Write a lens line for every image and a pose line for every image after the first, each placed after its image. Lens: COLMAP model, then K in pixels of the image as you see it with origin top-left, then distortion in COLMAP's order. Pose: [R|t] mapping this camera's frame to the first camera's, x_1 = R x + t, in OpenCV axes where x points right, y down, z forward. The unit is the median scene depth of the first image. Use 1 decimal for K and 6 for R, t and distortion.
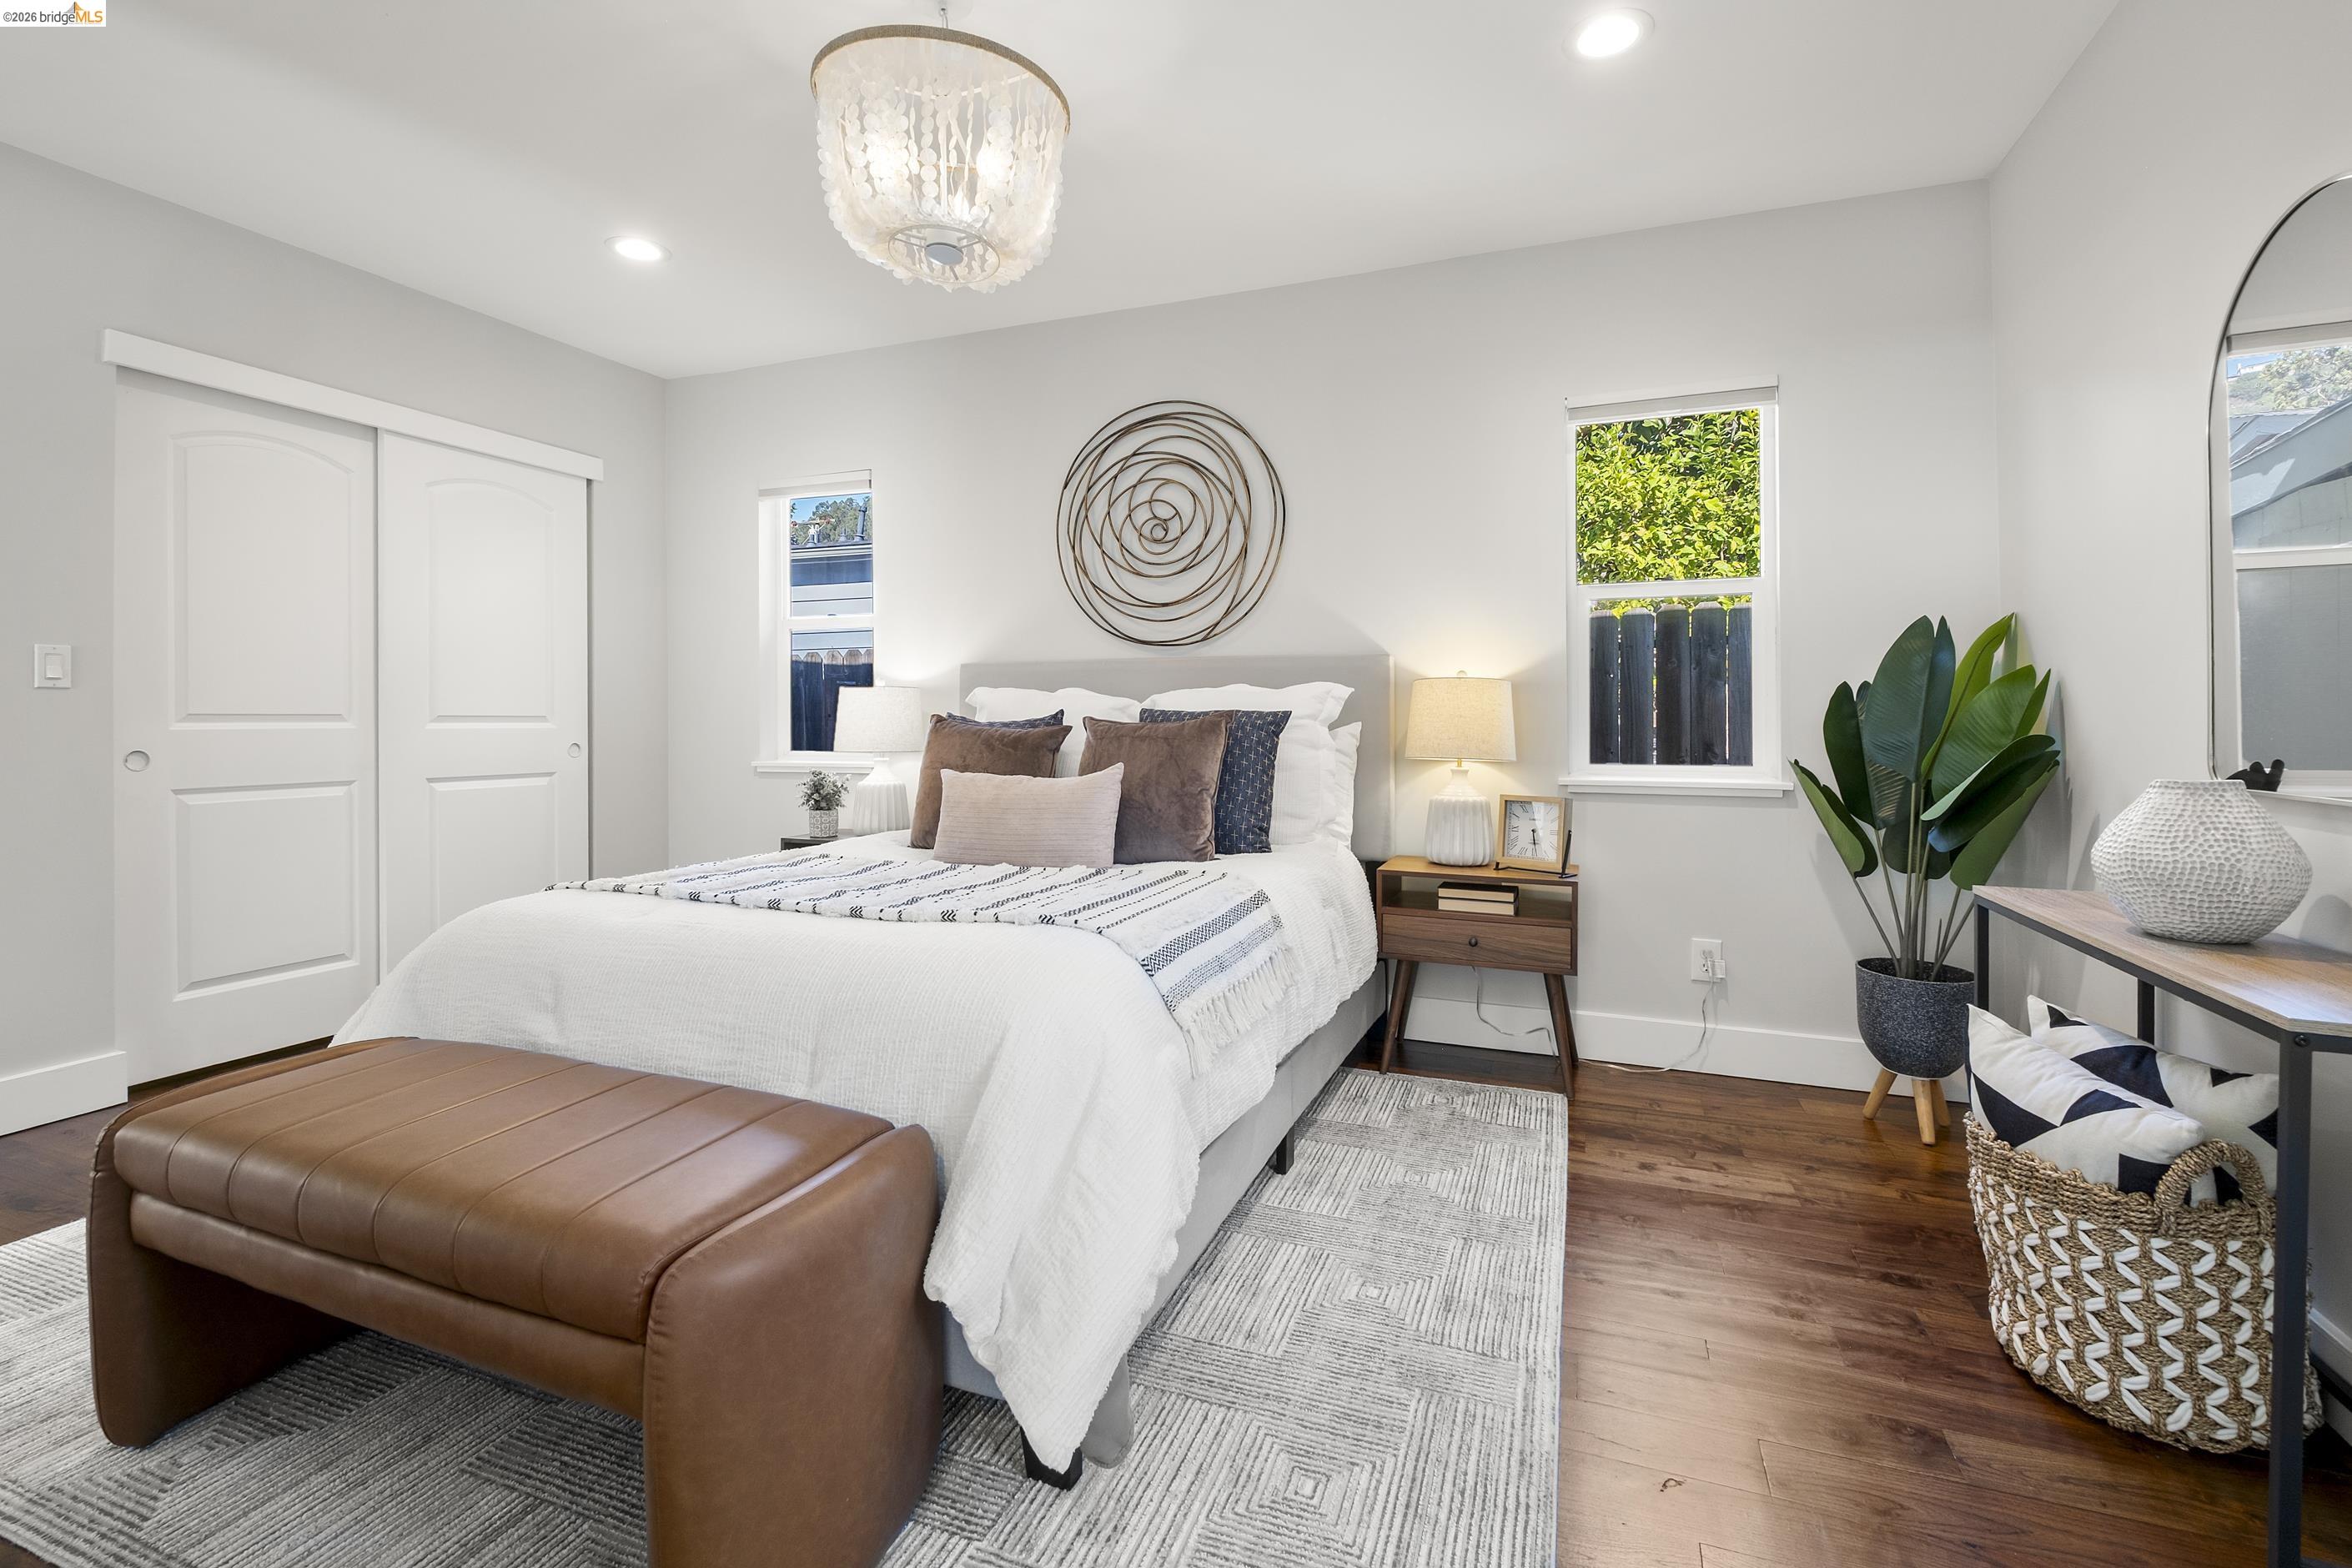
lens RADIAL K [[1073.2, 0, 1170.2], [0, 1073.2, 708.0], [0, 0, 1]] dist [0.001360, 0.000044]
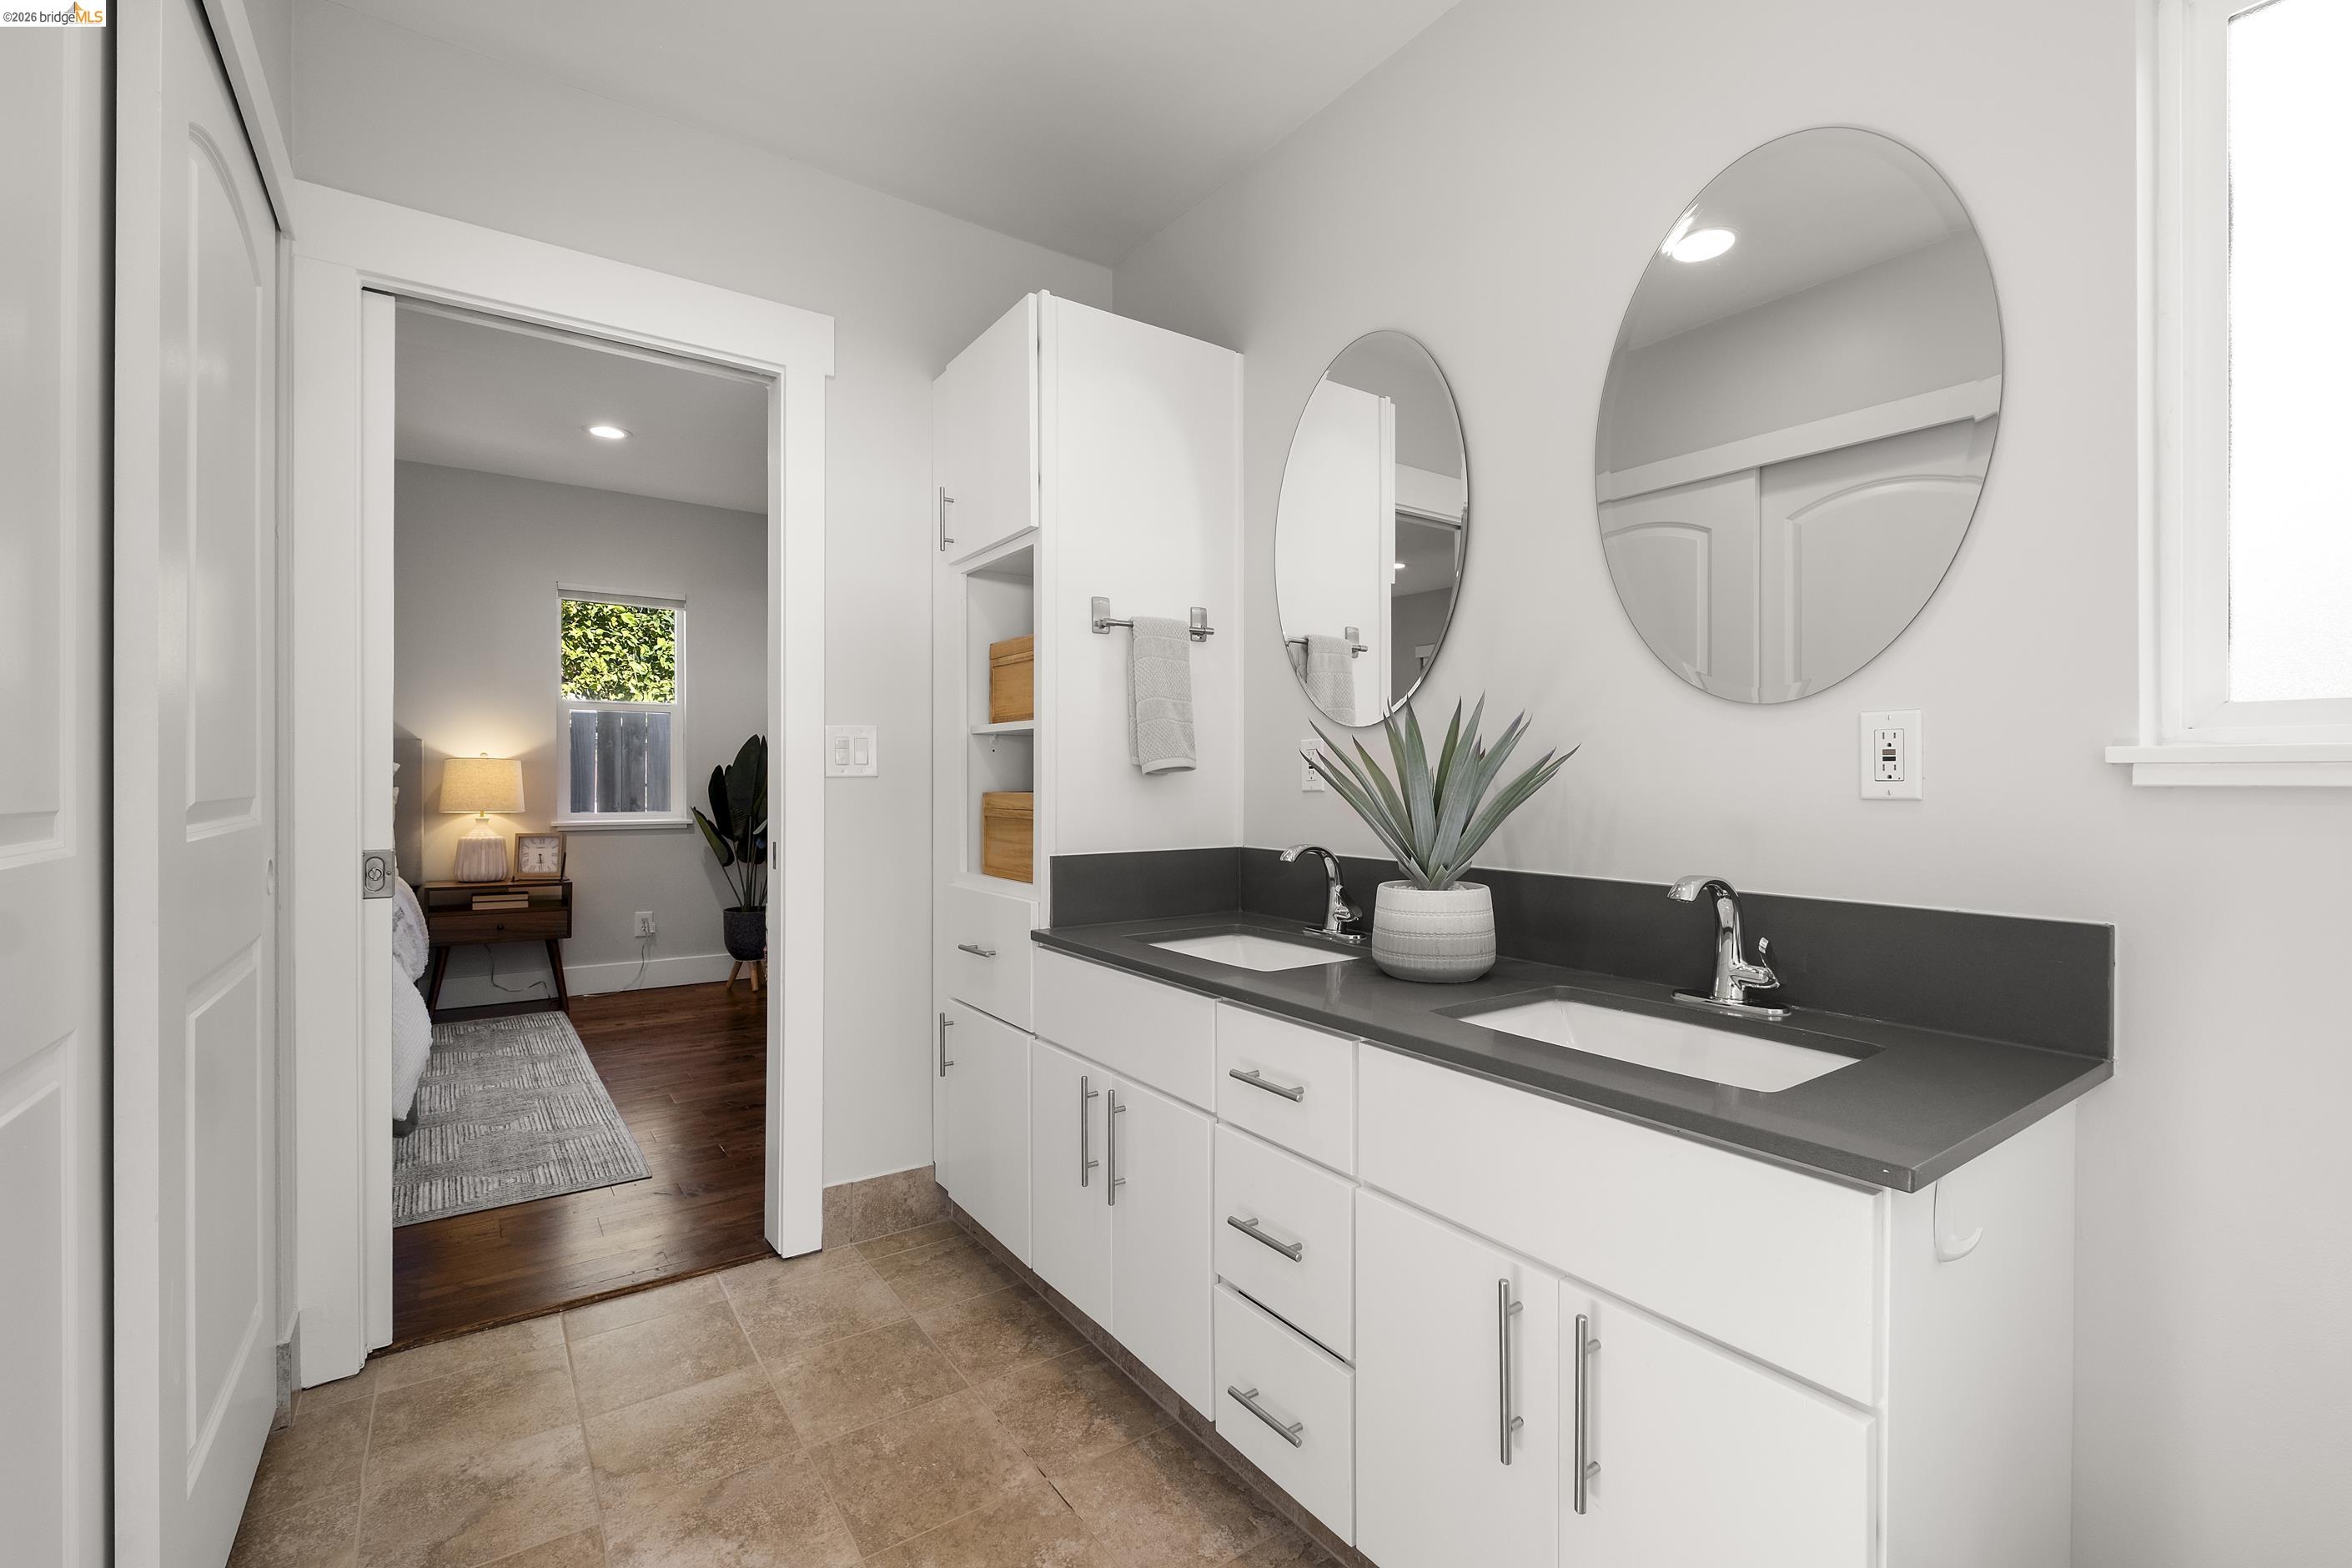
lens RADIAL K [[1014.0, 0, 1174.5], [0, 1014.0, 795.1], [0, 0, 1]] dist [-0.001108, -0.000371]
pose [[0.553585, -0.011017, 0.832720, -0.397583], [-0.016755, 0.999563, 0.024363, -0.028298], [-0.832624, -0.027440, 0.553159, -0.629554]]
